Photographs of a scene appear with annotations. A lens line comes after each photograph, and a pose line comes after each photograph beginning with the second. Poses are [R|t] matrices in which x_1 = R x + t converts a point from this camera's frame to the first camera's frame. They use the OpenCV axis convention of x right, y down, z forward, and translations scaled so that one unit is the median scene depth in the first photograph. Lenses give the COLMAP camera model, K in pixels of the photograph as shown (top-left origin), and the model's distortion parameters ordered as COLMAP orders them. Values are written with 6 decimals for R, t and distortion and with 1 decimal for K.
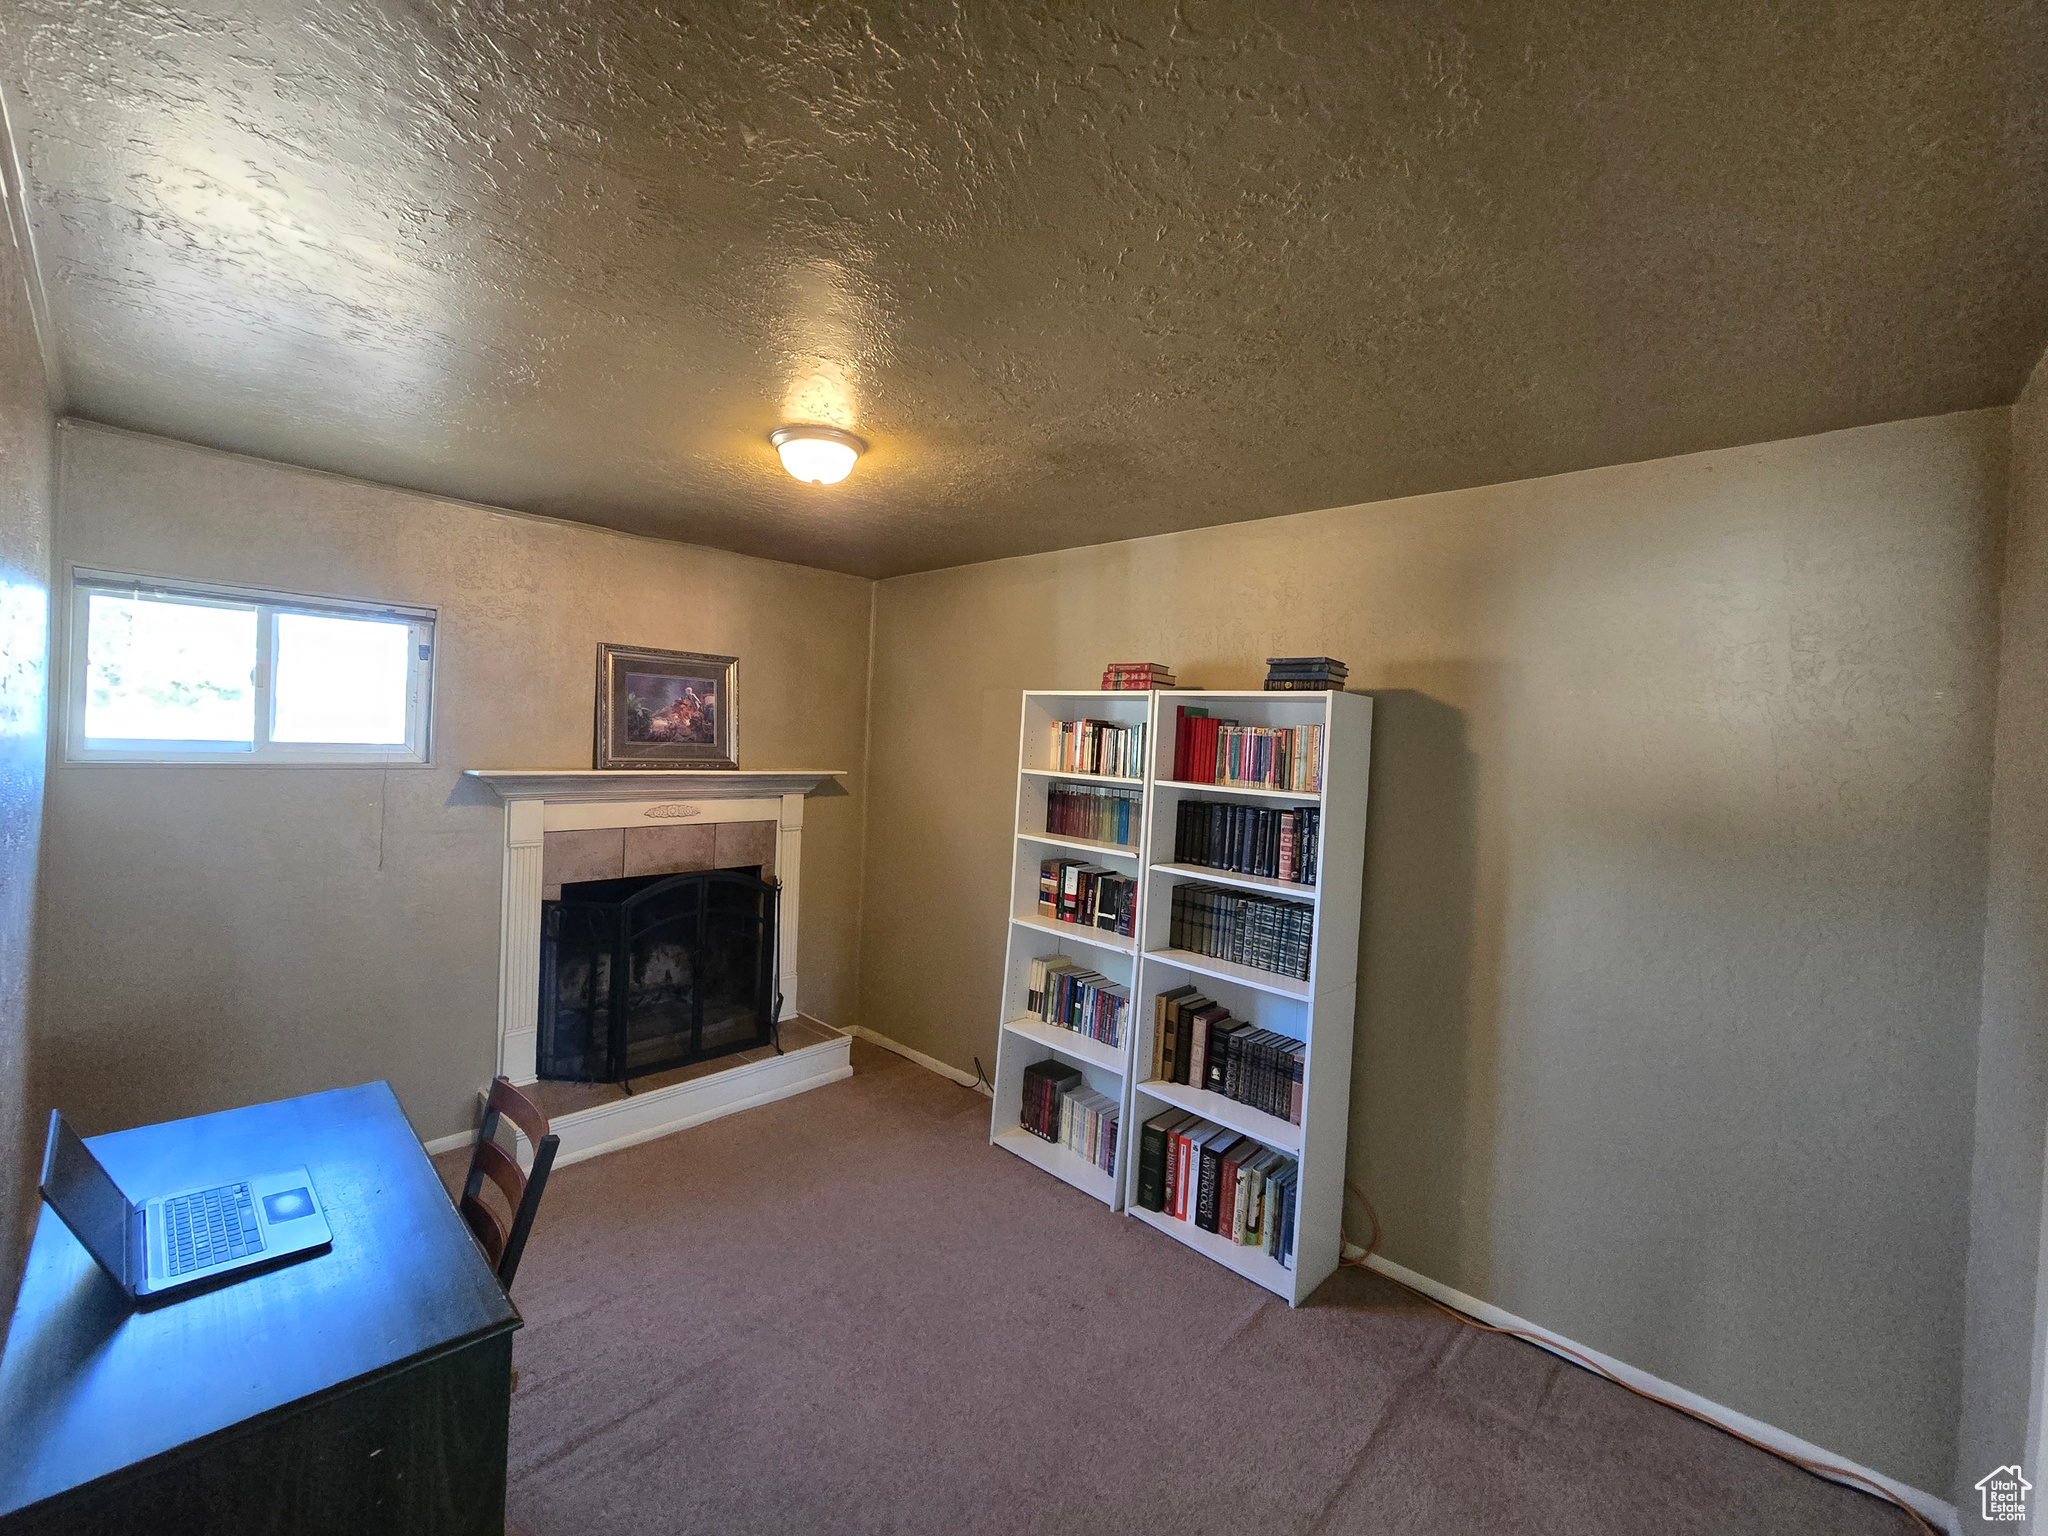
lens RADIAL K [[847.3, 0, 1023.6], [0, 847.3, 757.7], [0, 0, 1]] dist [-0.002474, -0.001180]
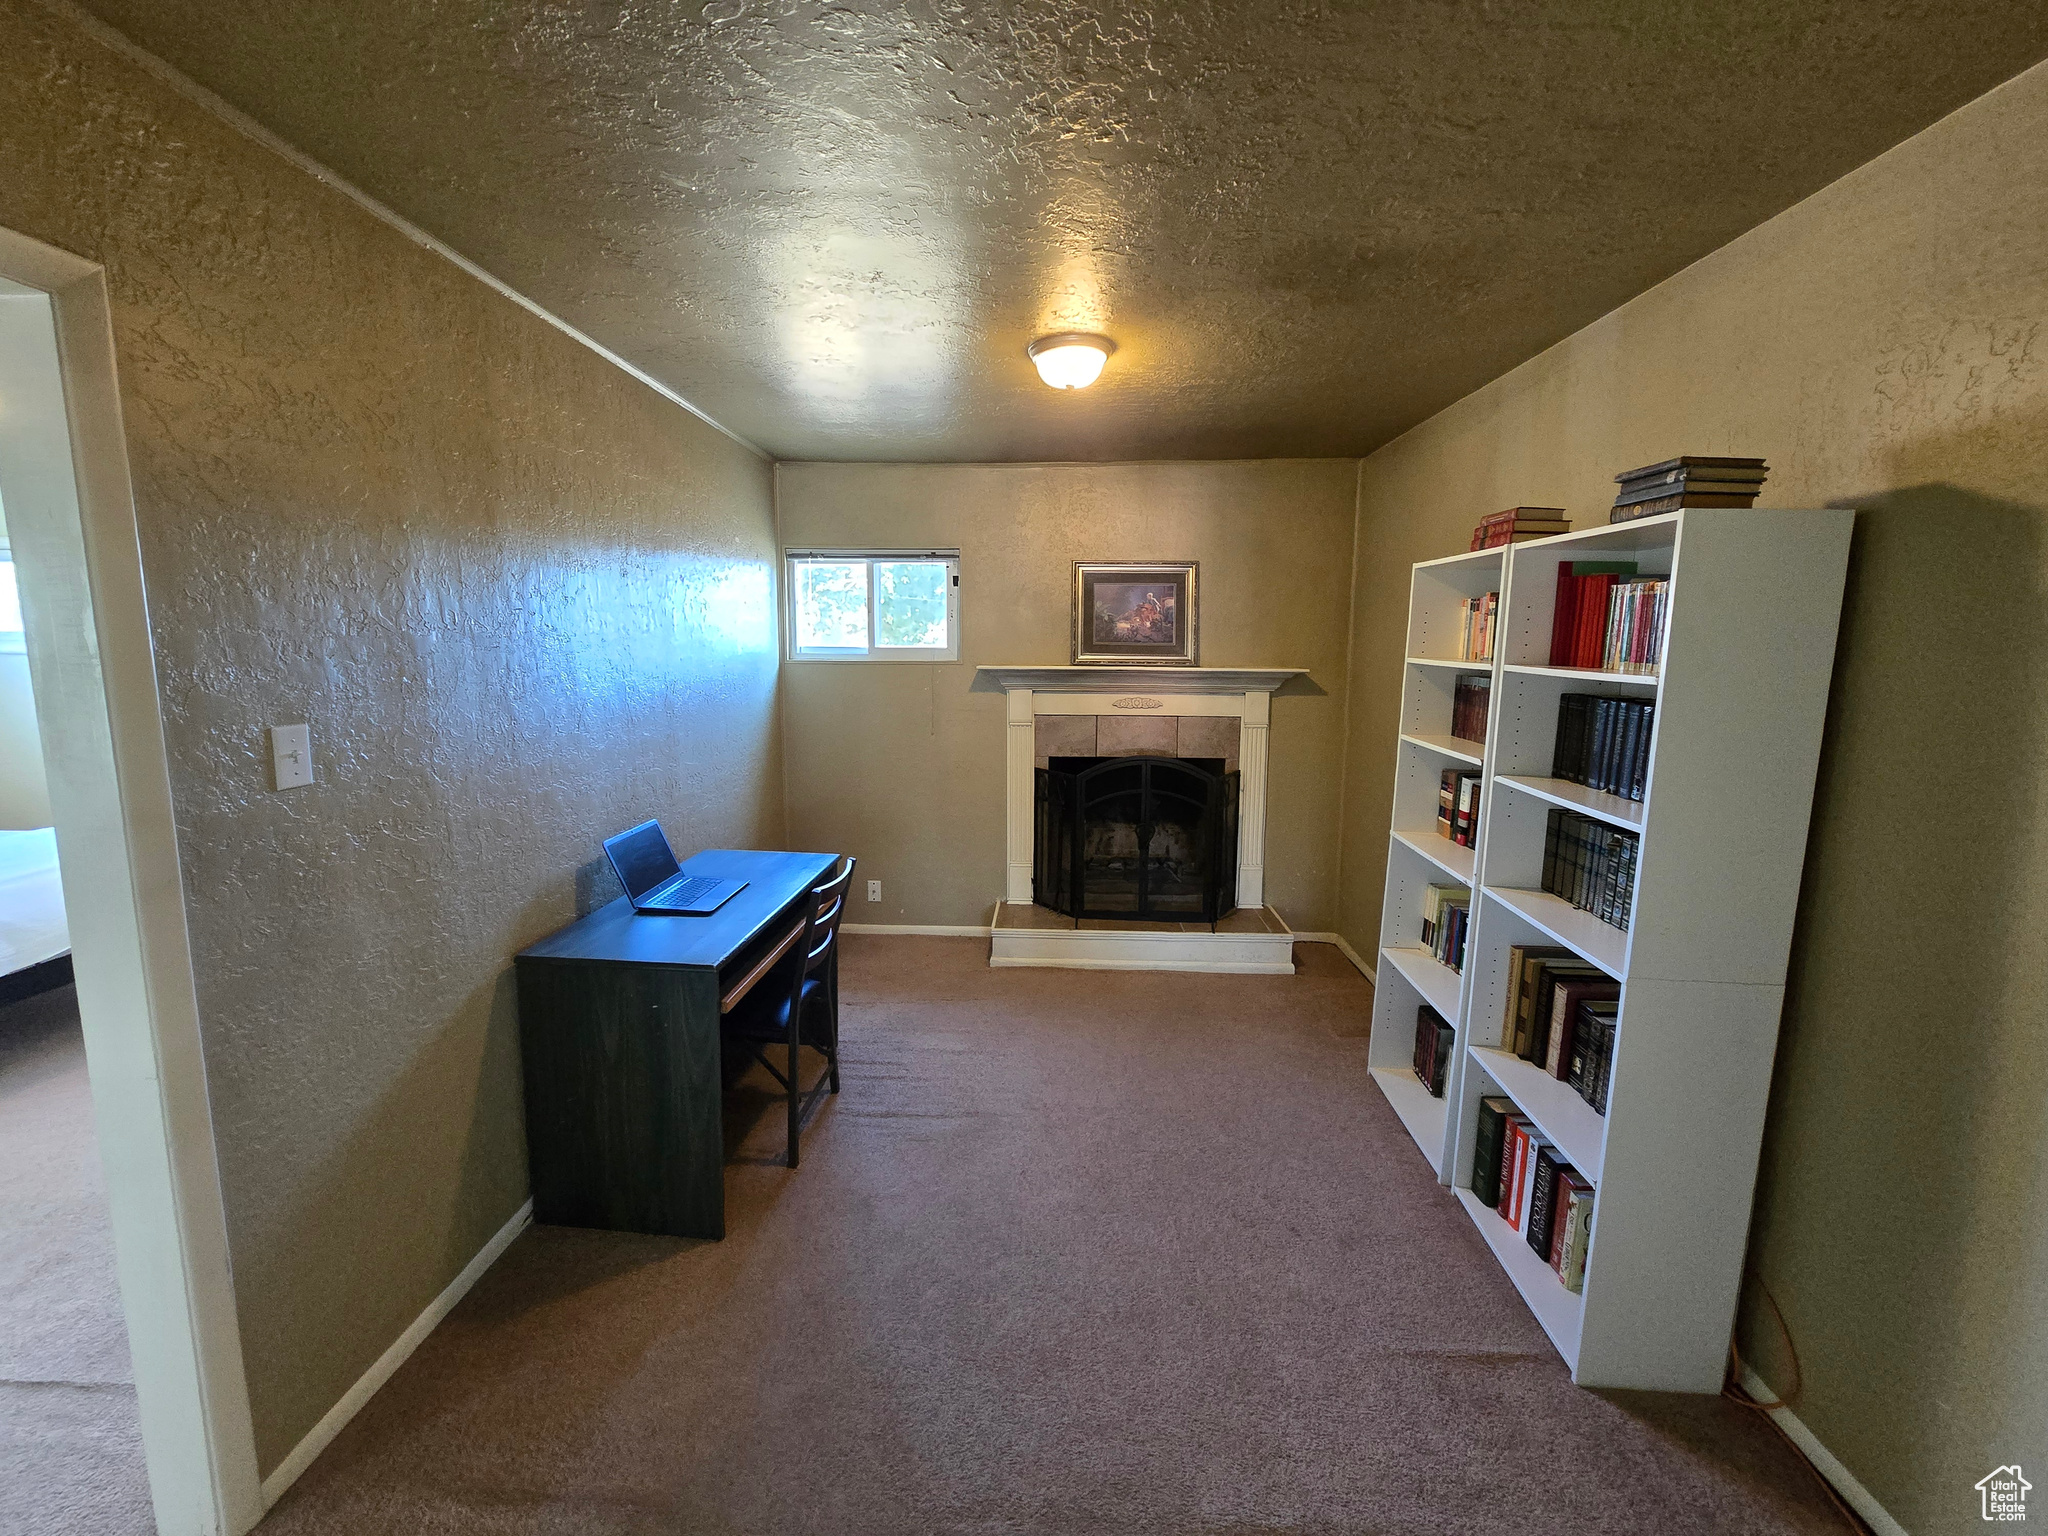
lens RADIAL K [[847.3, 0, 1023.8], [0, 847.3, 762.2], [0, 0, 1]] dist [-0.002474, -0.001180]
pose [[0.644322, 0.072714, -0.761290, 0.443906], [0.002249, 0.995285, 0.096968, 0.037497], [0.764751, -0.064191, 0.641120, 0.172201]]
